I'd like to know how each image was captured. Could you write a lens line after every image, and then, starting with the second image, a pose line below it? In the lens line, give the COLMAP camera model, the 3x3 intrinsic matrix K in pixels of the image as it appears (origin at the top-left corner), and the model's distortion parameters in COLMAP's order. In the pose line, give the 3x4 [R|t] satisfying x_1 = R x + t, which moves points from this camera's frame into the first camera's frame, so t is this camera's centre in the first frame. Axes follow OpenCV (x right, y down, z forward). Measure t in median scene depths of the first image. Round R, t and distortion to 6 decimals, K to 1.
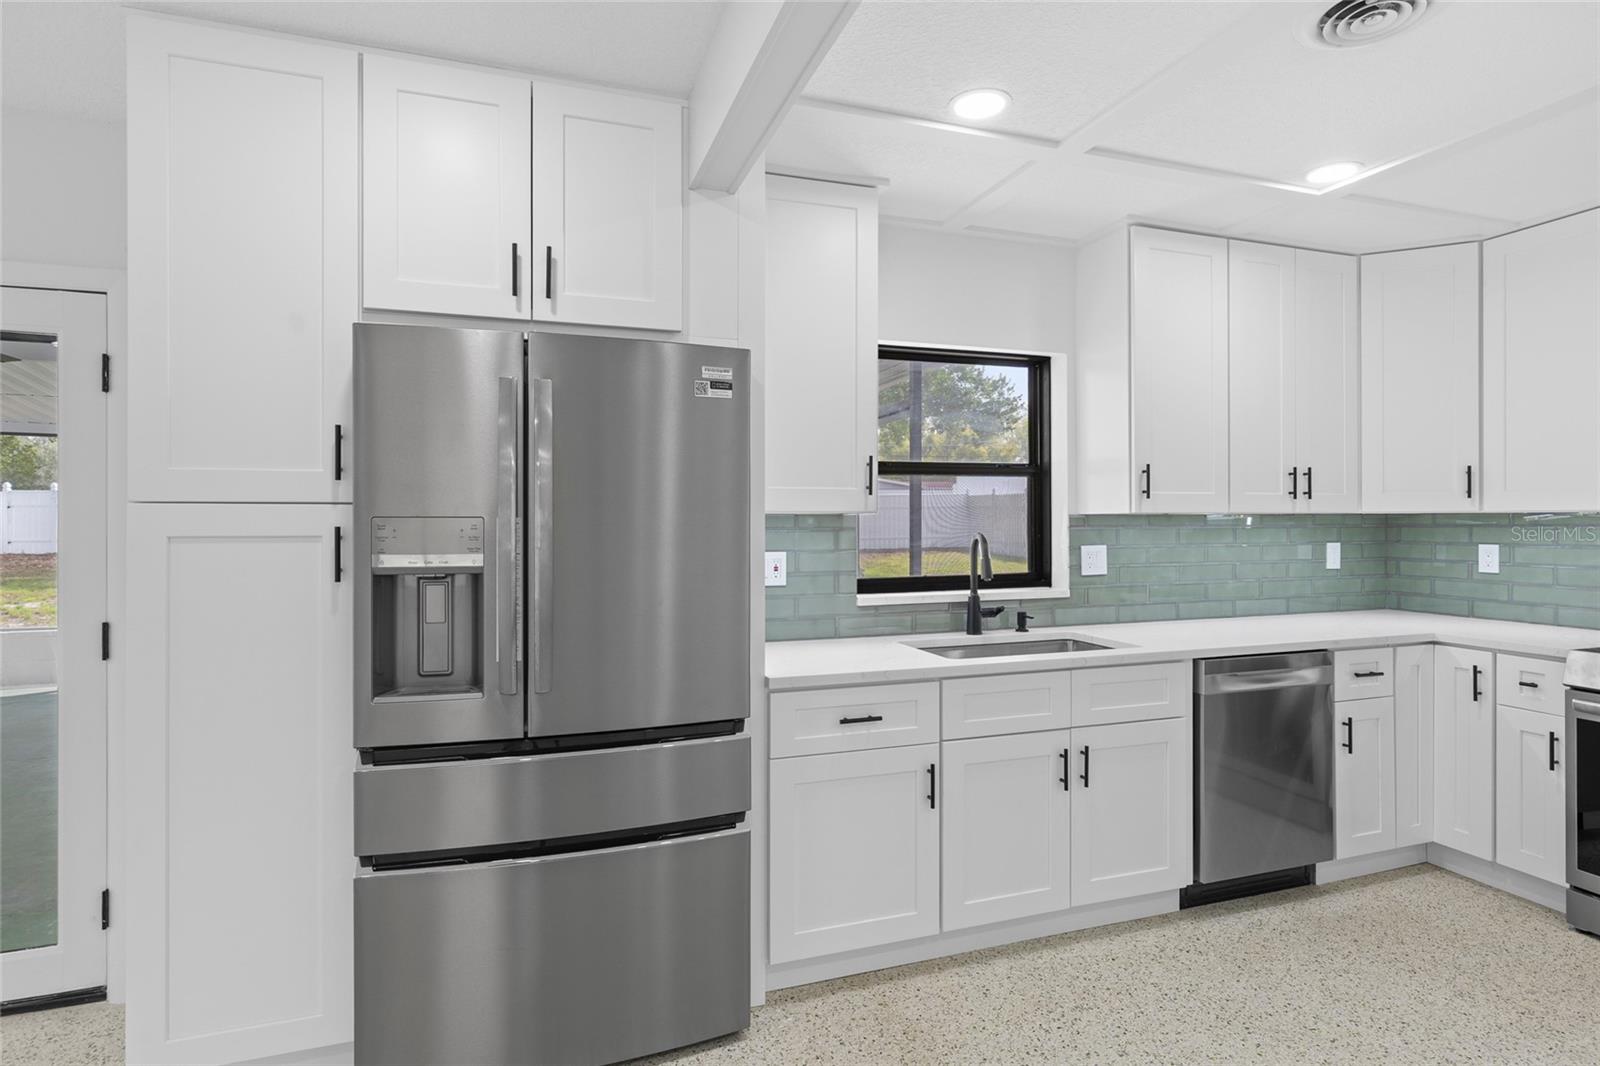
lens RADIAL K [[831.4, 0, 803.9], [0, 831.4, 522.6], [0, 0, 1]] dist [0.000723, 0.000426]
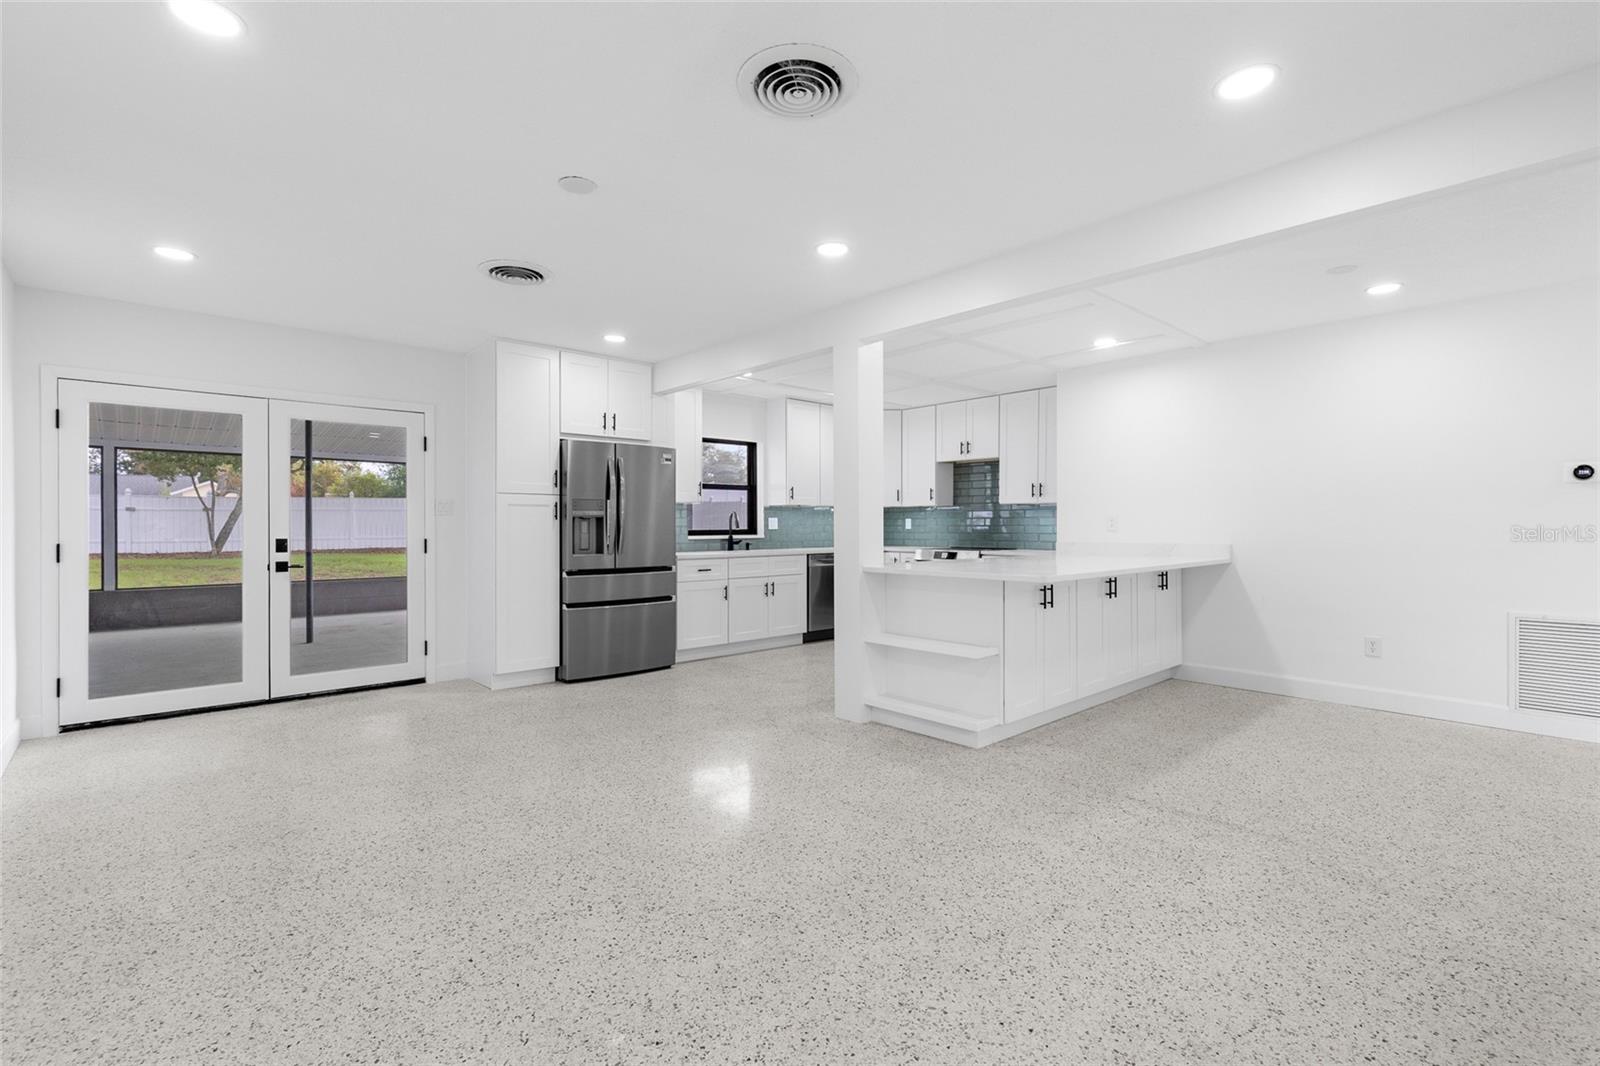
lens RADIAL K [[729.1, 0, 803.2], [0, 729.1, 528.8], [0, 0, 1]] dist [0.009101, 0.000193]
pose [[0.918518, -0.000844, 0.395378, -0.502962], [0.000500, 0.999999, 0.000973, 0.065790], [-0.395378, -0.000696, 0.918518, -1.218594]]
